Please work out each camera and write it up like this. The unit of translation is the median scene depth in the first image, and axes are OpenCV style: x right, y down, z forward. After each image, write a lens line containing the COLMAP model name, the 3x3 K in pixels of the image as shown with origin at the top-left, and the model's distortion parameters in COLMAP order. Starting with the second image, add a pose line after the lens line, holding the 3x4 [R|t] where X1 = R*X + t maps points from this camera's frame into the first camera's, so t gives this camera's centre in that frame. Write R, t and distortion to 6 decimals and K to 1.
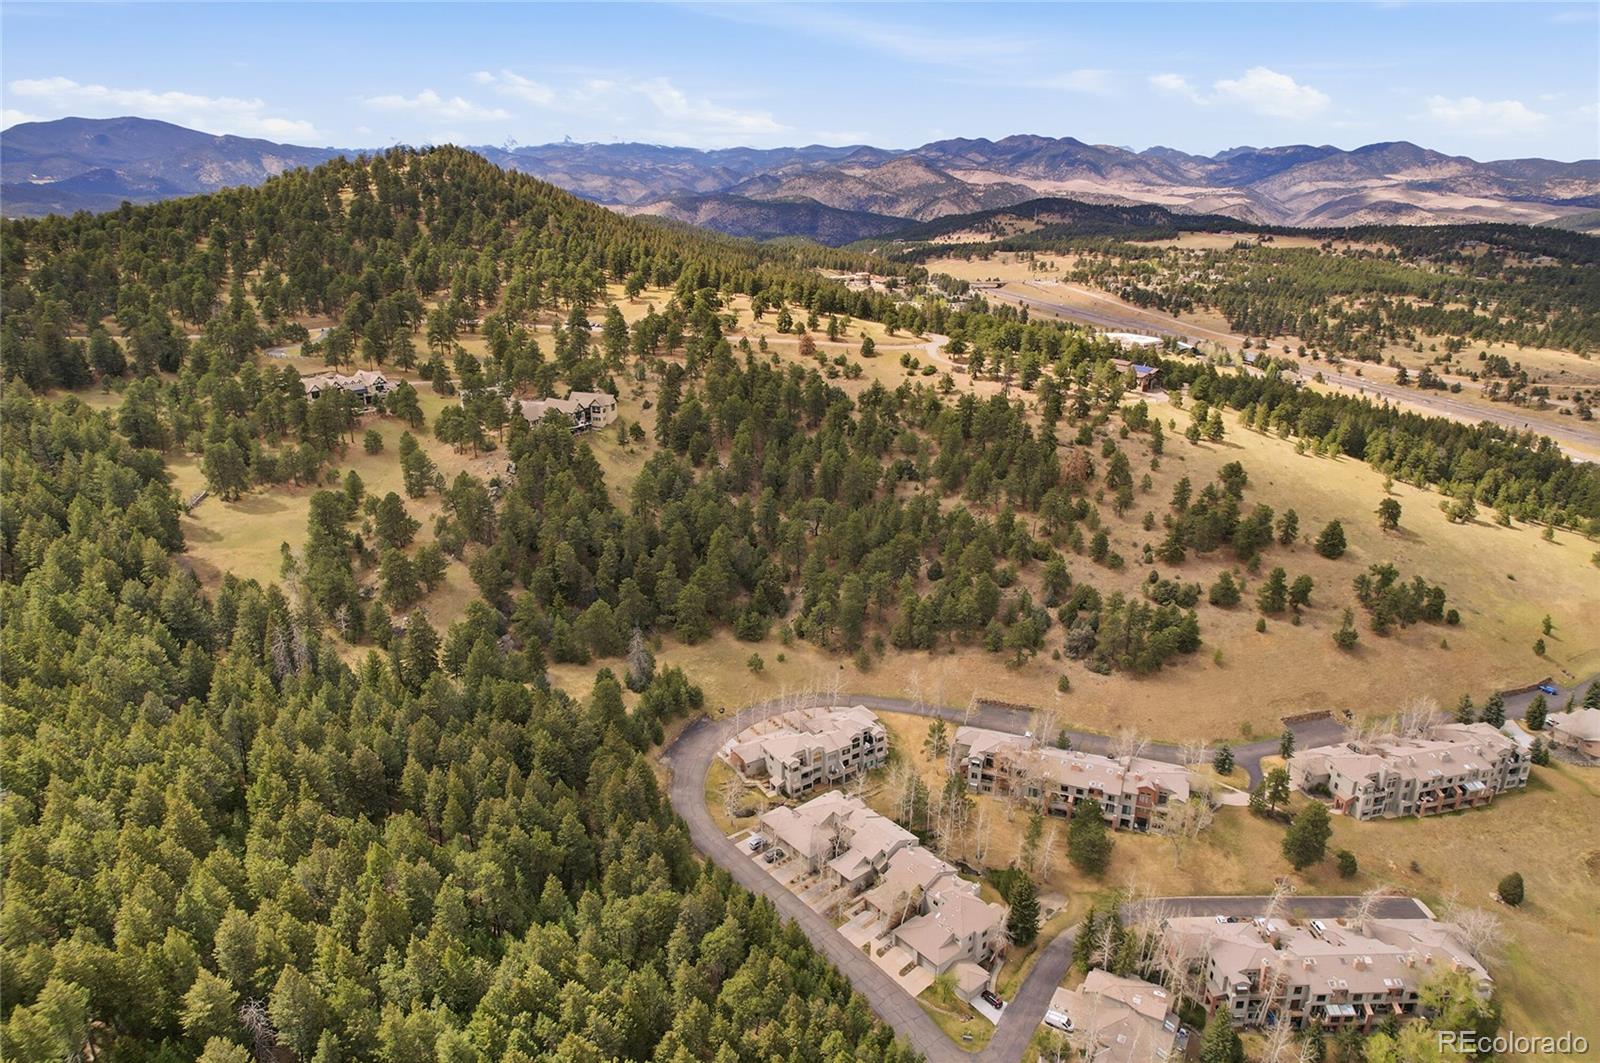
lens RADIAL K [[1007.1, 0, 801.0], [0, 1007.1, 528.7], [0, 0, 1]] dist [-0.025381, 0.005660]
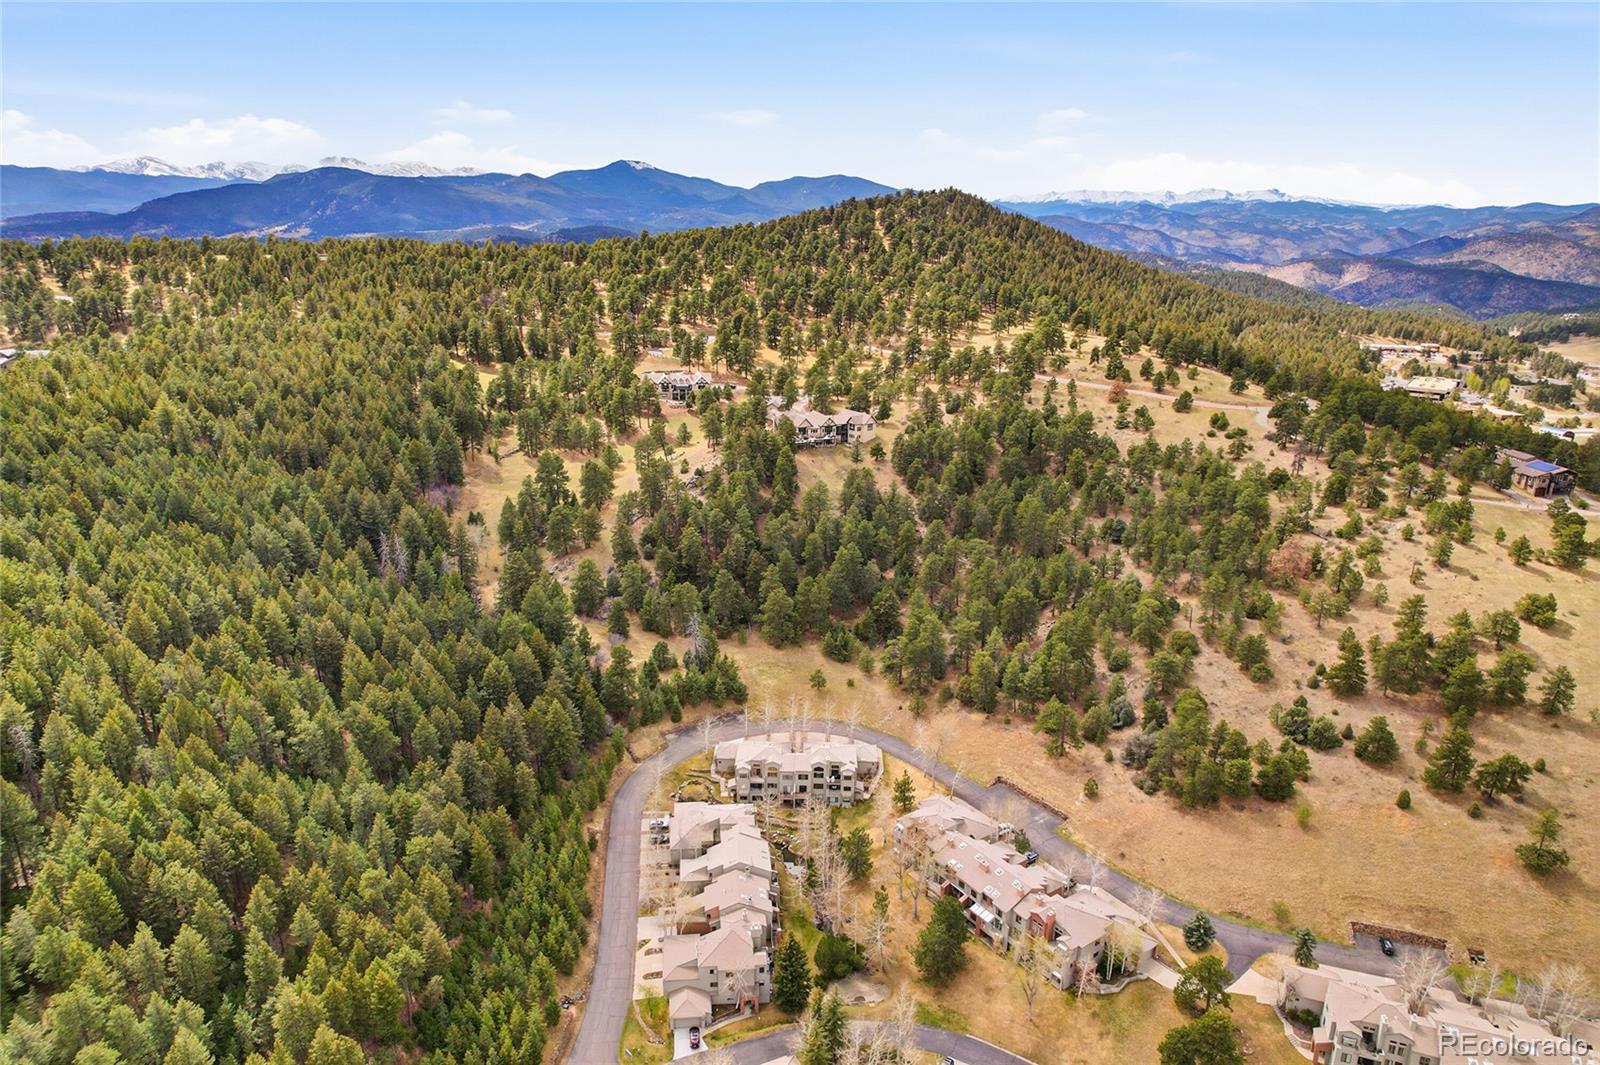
lens RADIAL K [[1007.1, 0, 800.0], [0, 1007.1, 535.8], [0, 0, 1]] dist [-0.025381, 0.005660]
pose [[0.830105, 0.172551, -0.530237, 0.442064], [-0.195779, 0.980567, 0.012600, -0.014523], [0.522107, 0.093350, 0.847756, 0.135859]]
